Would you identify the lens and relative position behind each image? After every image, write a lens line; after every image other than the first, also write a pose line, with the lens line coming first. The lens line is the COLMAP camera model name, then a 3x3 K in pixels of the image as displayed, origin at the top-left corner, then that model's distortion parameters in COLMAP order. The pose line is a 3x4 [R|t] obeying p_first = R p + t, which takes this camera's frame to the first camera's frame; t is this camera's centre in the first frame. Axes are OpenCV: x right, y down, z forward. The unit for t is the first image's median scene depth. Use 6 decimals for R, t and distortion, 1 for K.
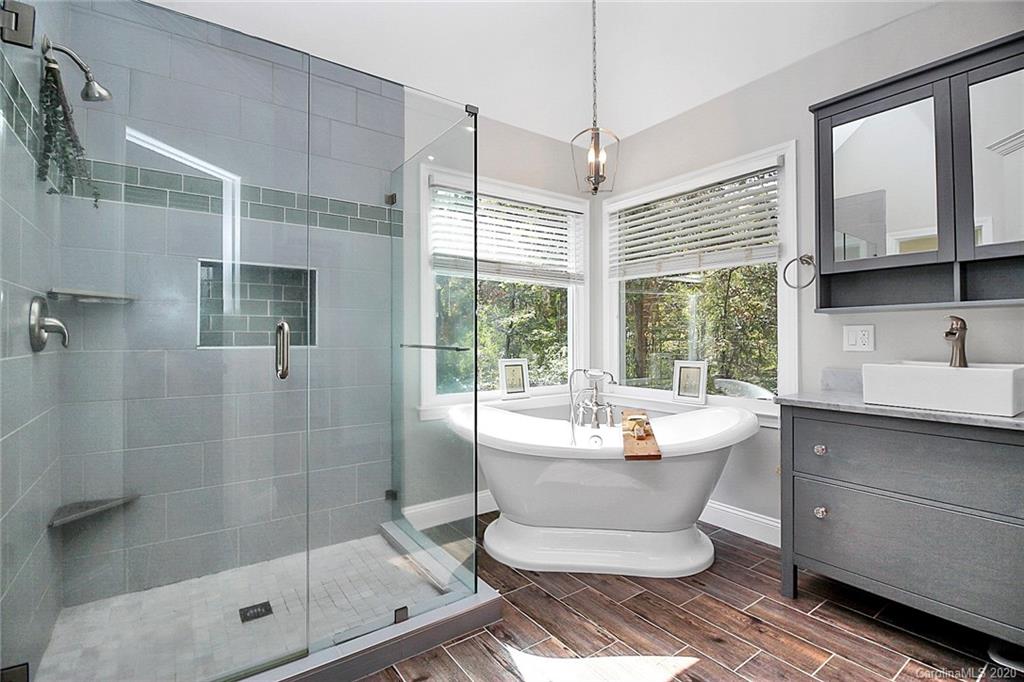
lens RADIAL K [[473.8, 0, 510.1], [0, 473.8, 331.9], [0, 0, 1]] dist [-0.003807, -0.009565]
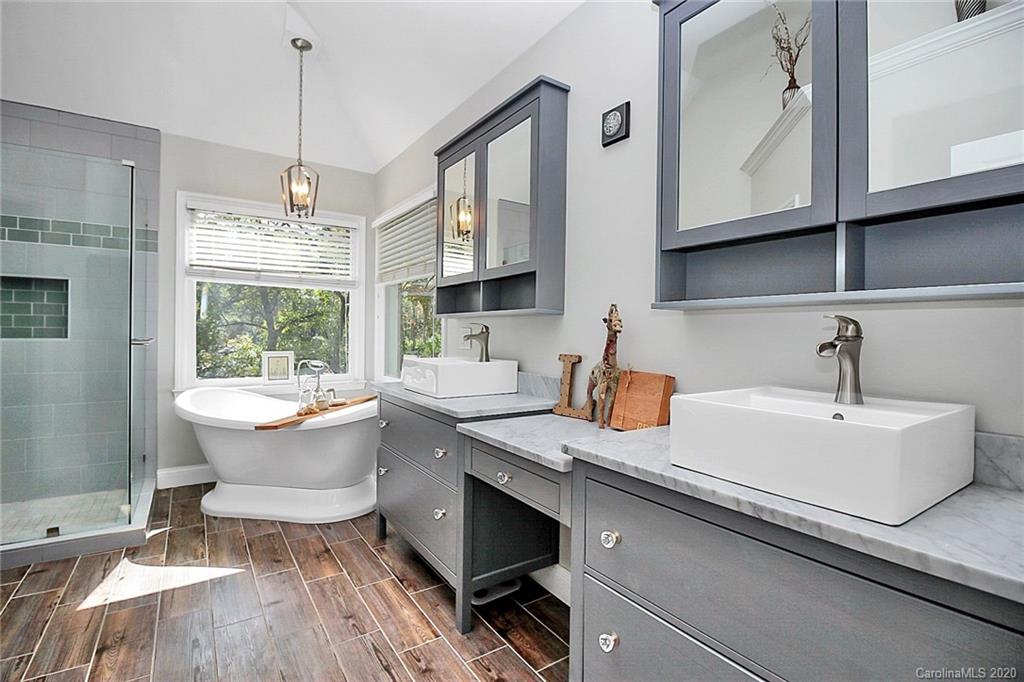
lens RADIAL K [[473.8, 0, 513.2], [0, 473.8, 334.7], [0, 0, 1]] dist [-0.003807, -0.009565]
pose [[0.999614, 0.012255, -0.024932, 0.895268], [-0.011763, 0.999735, 0.019790, -0.023458], [0.025168, -0.019489, 0.999493, -0.254591]]
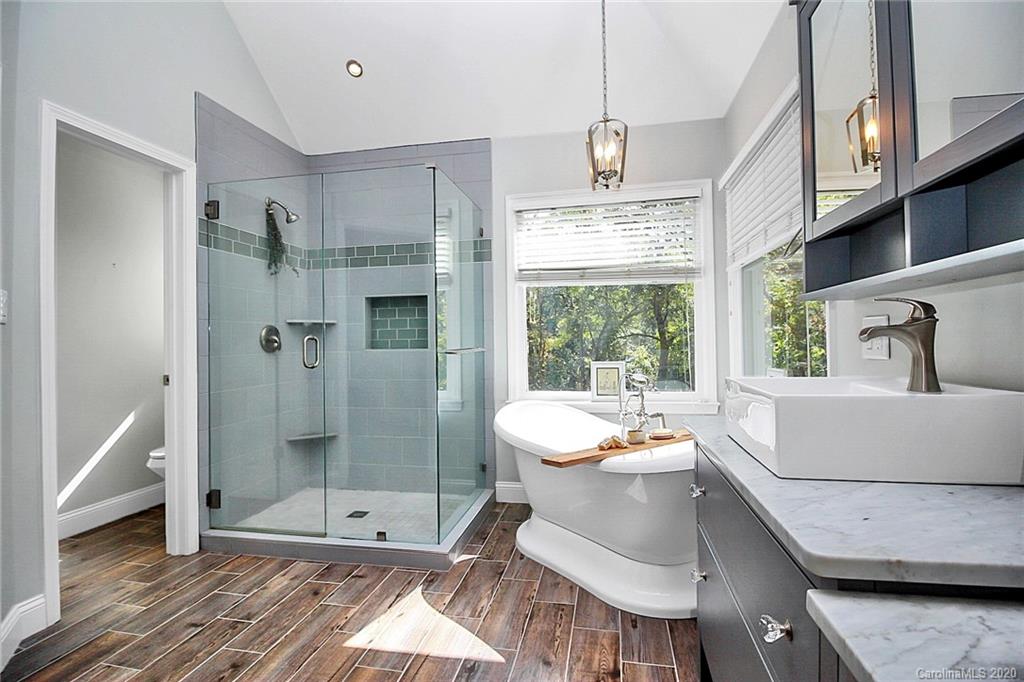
lens RADIAL K [[473.8, 0, 518.0], [0, 473.8, 334.8], [0, 0, 1]] dist [-0.003807, -0.009565]
pose [[0.685176, -0.021115, -0.728072, 0.863985], [0.024089, 0.999690, -0.006322, 0.001996], [0.727979, -0.013207, 0.685472, 0.248904]]
